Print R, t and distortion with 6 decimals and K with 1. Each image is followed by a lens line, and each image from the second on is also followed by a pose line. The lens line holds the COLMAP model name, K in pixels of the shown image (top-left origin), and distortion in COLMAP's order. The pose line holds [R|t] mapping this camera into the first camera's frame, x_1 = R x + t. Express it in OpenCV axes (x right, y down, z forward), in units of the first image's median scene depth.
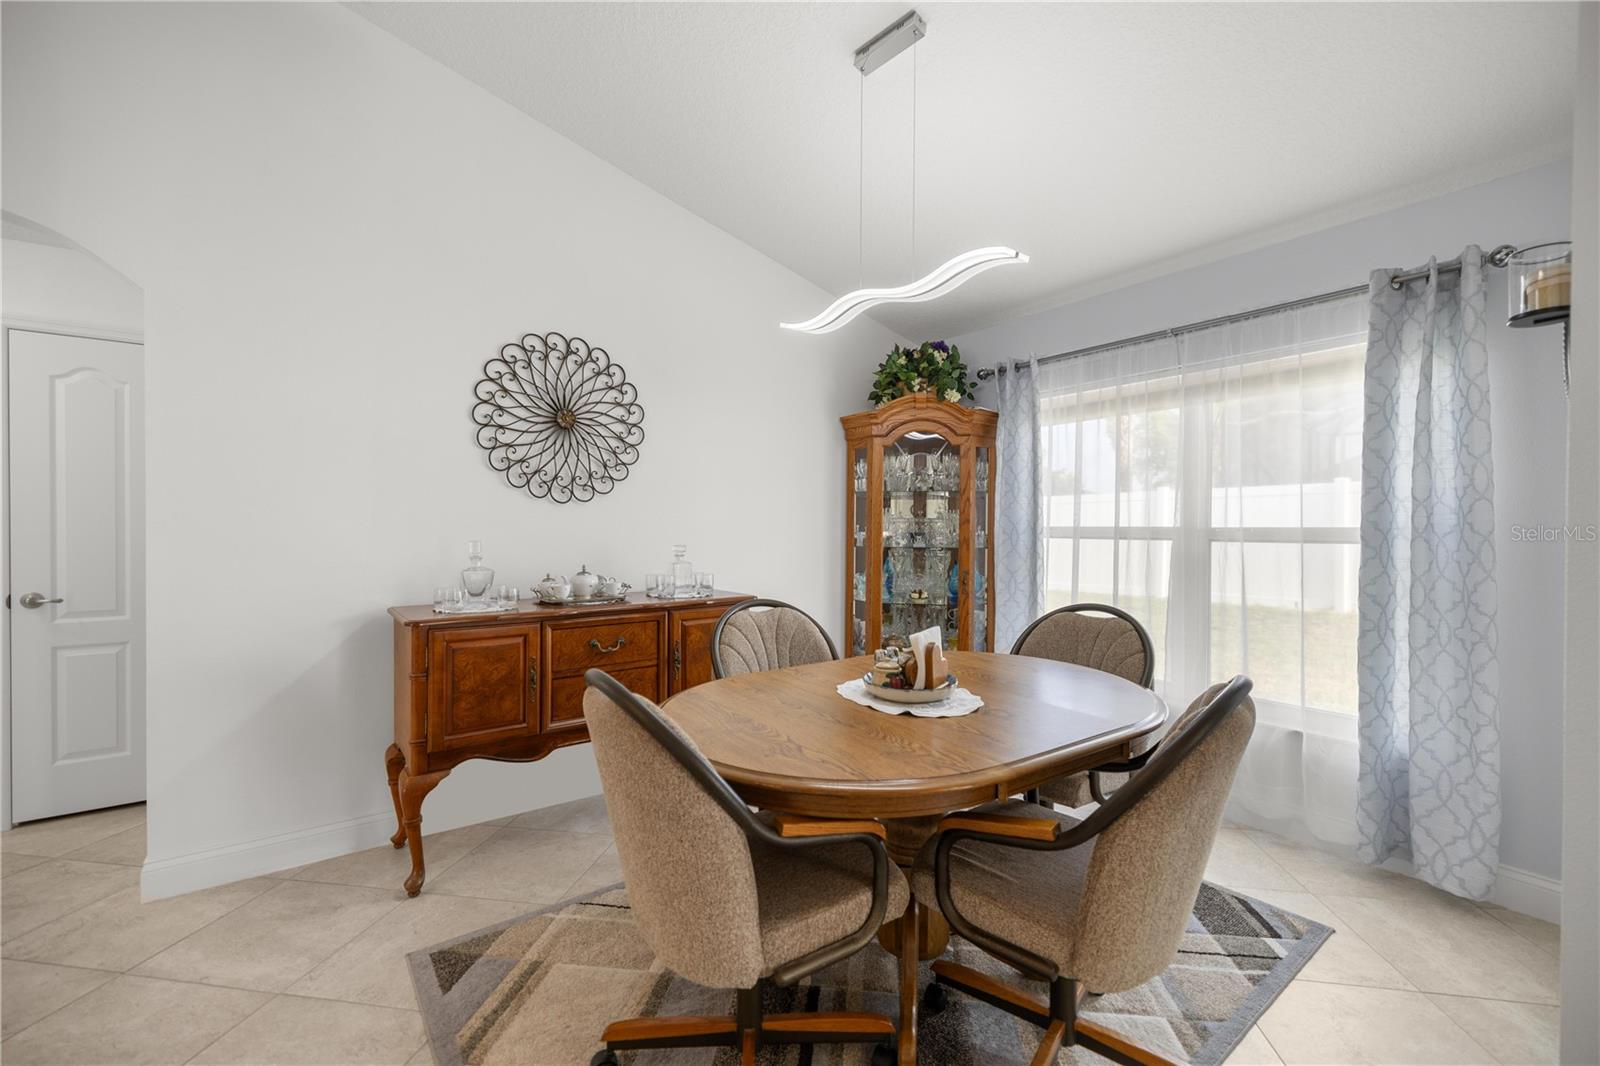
lens RADIAL K [[672.1, 0, 795.5], [0, 672.1, 526.0], [0, 0, 1]] dist [-0.002437, 0.000524]
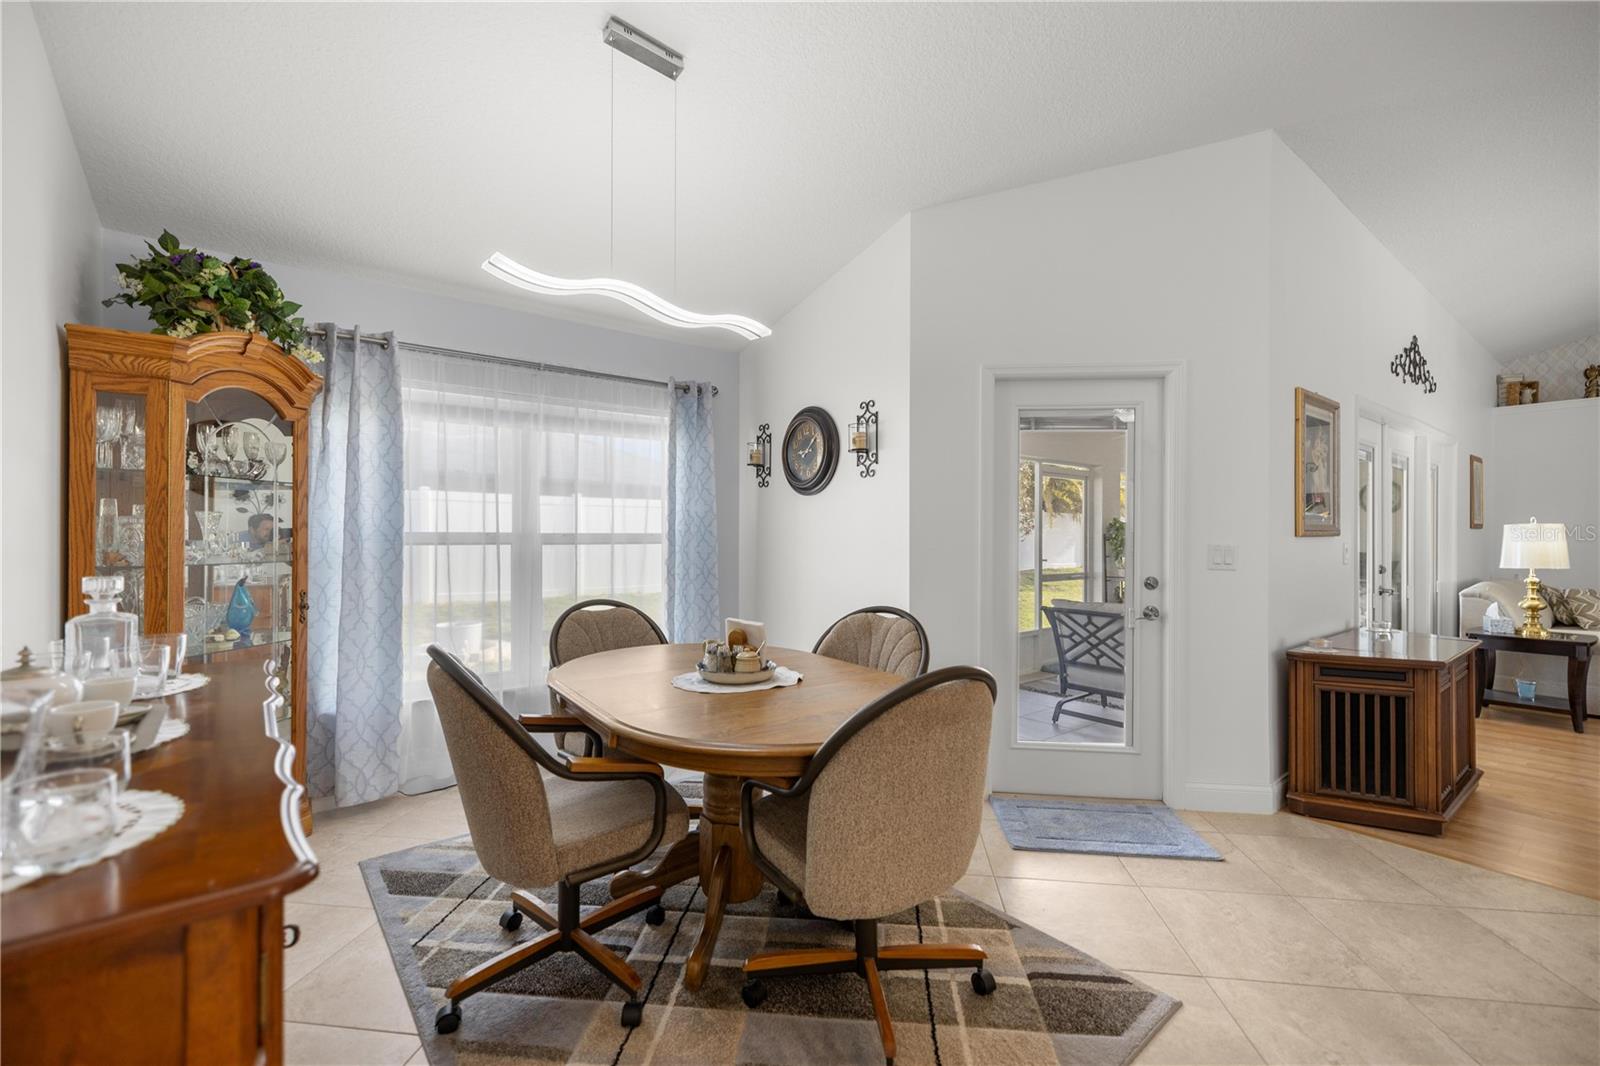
lens RADIAL K [[672.1, 0, 791.6], [0, 672.1, 532.0], [0, 0, 1]] dist [-0.002437, 0.000524]
pose [[-0.021823, -0.001089, 0.999761, -0.617543], [-0.004430, 0.999990, 0.000992, -0.003182], [-0.999752, -0.004408, -0.021827, 0.593539]]
